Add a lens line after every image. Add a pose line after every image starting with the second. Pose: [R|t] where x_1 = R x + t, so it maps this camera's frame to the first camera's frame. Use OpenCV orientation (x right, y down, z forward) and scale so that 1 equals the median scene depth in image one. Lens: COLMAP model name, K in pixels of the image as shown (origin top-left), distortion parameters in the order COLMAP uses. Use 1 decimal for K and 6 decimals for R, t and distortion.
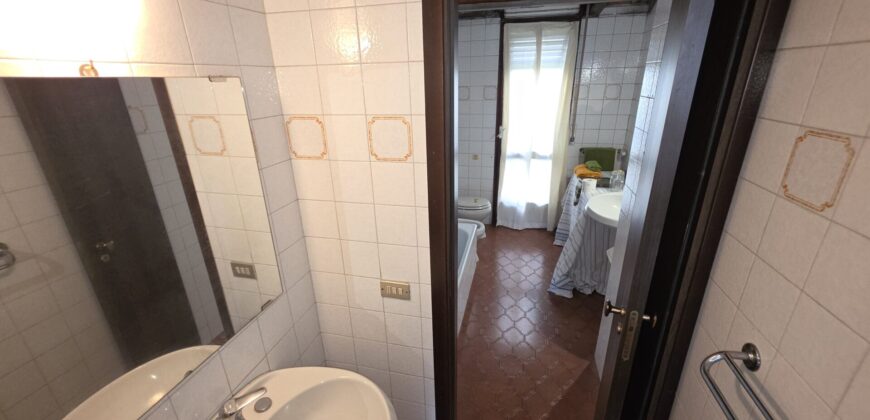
lens RADIAL K [[347.8, 0, 433.7], [0, 347.8, 207.1], [0, 0, 1]] dist [0.003052, 0.000342]
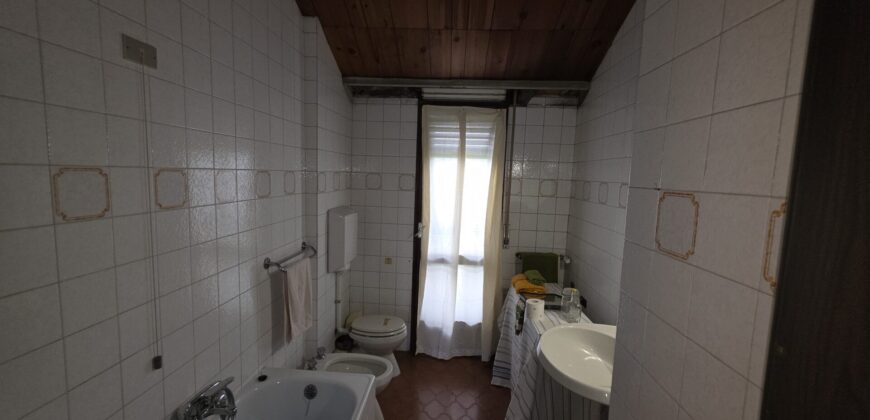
lens RADIAL K [[347.8, 0, 435.6], [0, 347.8, 209.3], [0, 0, 1]] dist [0.003052, 0.000342]
pose [[0.981688, 0.038122, 0.186645, 0.084594], [0.010617, 0.967301, -0.253409, -0.066060], [-0.190202, 0.250750, 0.949183, 0.250875]]
